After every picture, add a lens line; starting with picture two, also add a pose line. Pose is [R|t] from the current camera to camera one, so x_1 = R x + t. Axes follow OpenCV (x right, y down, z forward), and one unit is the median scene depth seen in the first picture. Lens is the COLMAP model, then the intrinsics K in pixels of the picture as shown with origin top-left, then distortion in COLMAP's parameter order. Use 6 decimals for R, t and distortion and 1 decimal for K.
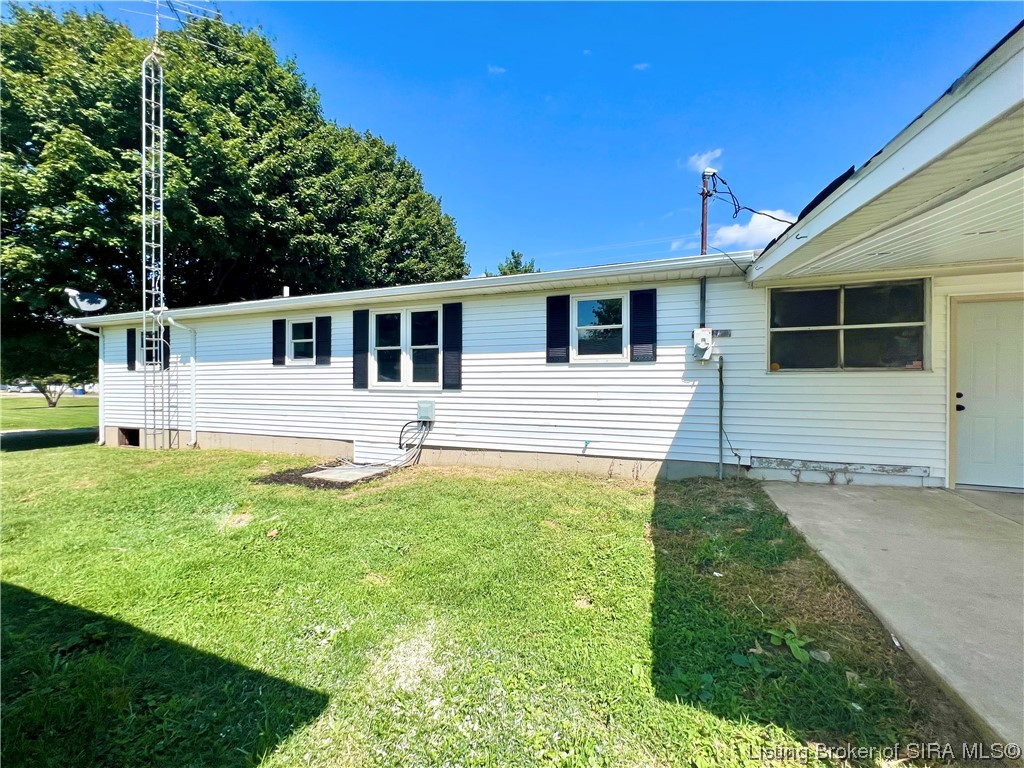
lens RADIAL K [[417.5, 0, 513.8], [0, 417.5, 384.6], [0, 0, 1]] dist [0.004488, -0.000243]
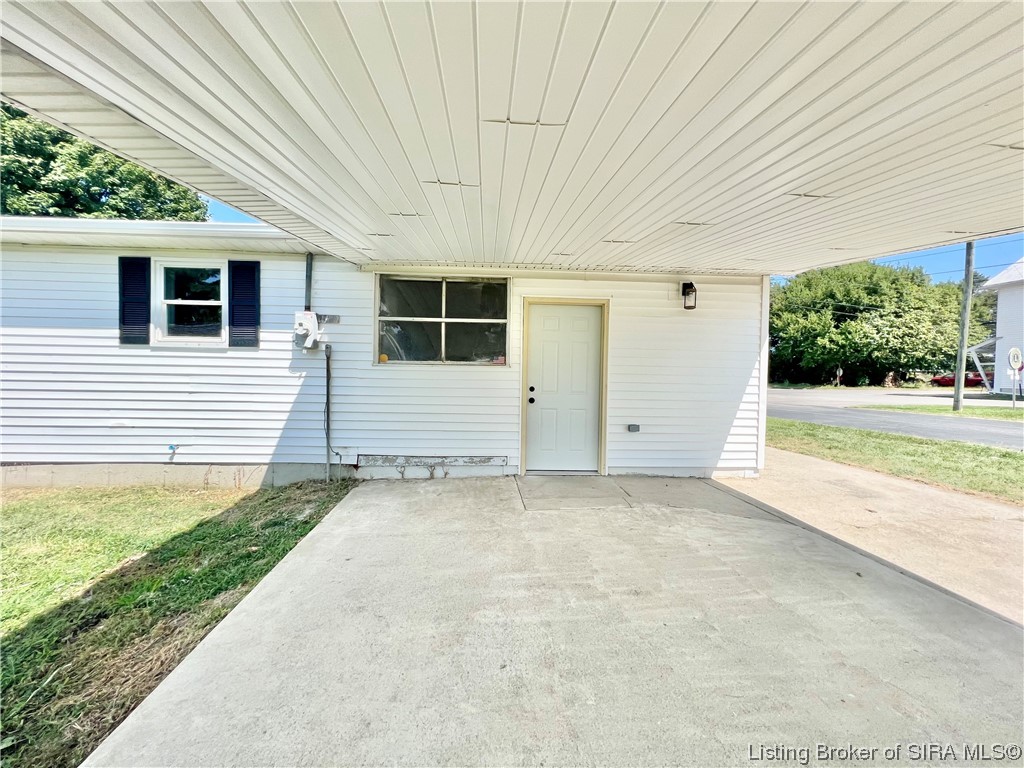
lens RADIAL K [[417.5, 0, 501.0], [0, 417.5, 383.1], [0, 0, 1]] dist [0.004488, -0.000243]
pose [[0.918639, 0.010543, 0.394956, 0.482572], [-0.014395, 0.999873, 0.006791, 0.003674], [-0.394834, -0.011924, 0.918675, 0.031329]]
